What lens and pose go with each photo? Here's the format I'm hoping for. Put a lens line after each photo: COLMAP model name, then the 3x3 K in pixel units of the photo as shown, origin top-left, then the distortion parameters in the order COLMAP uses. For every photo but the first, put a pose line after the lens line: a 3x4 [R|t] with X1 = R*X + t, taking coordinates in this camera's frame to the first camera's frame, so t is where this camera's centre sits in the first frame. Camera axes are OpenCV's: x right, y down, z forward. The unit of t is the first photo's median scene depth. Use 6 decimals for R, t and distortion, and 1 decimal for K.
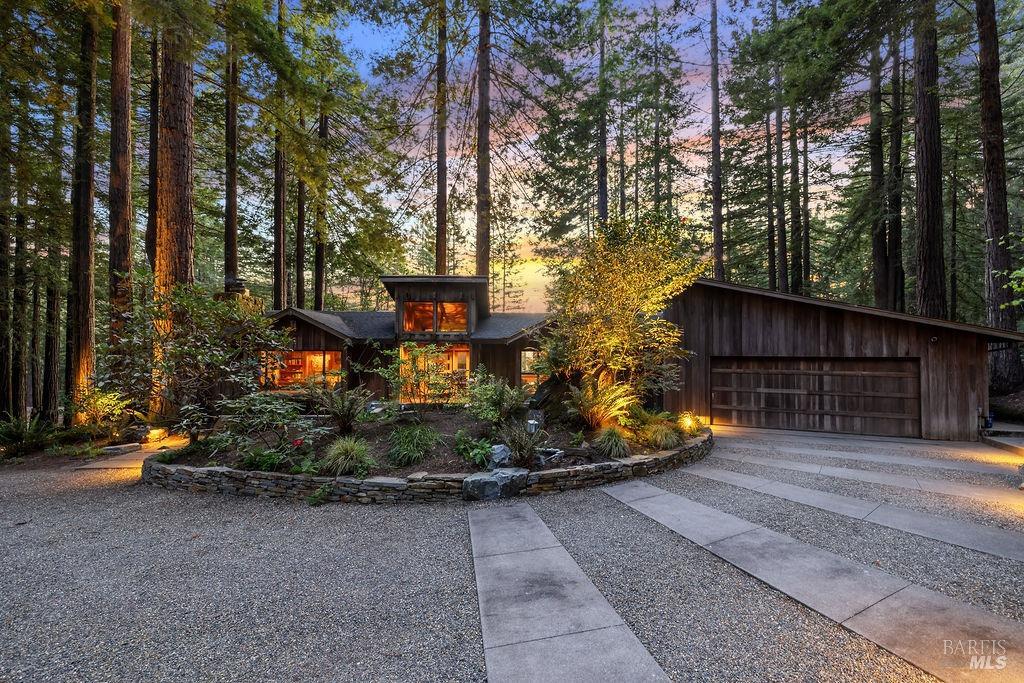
lens RADIAL K [[438.9, 0, 515.8], [0, 438.9, 352.2], [0, 0, 1]] dist [0.007138, -0.000113]
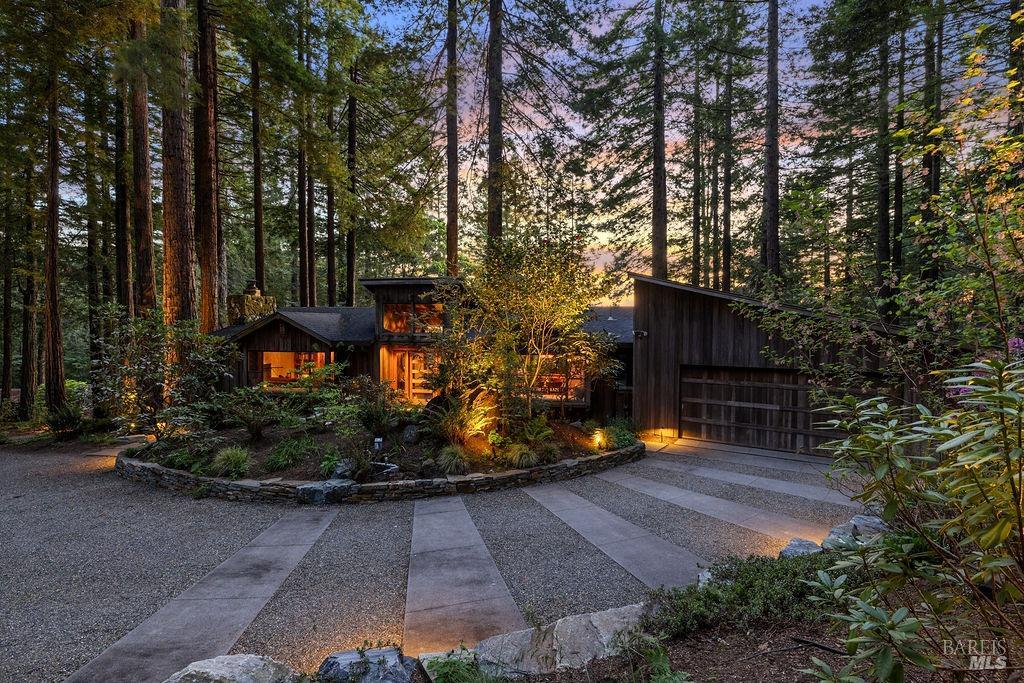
lens RADIAL K [[504.4, 0, 512.0], [0, 504.4, 357.3], [0, 0, 1]] dist [-0.001370, 0.000154]
pose [[0.979597, 0.012396, -0.200590, 0.328391], [-0.001690, 0.998569, 0.053455, -0.064937], [0.200965, -0.052025, 0.978216, -0.104937]]
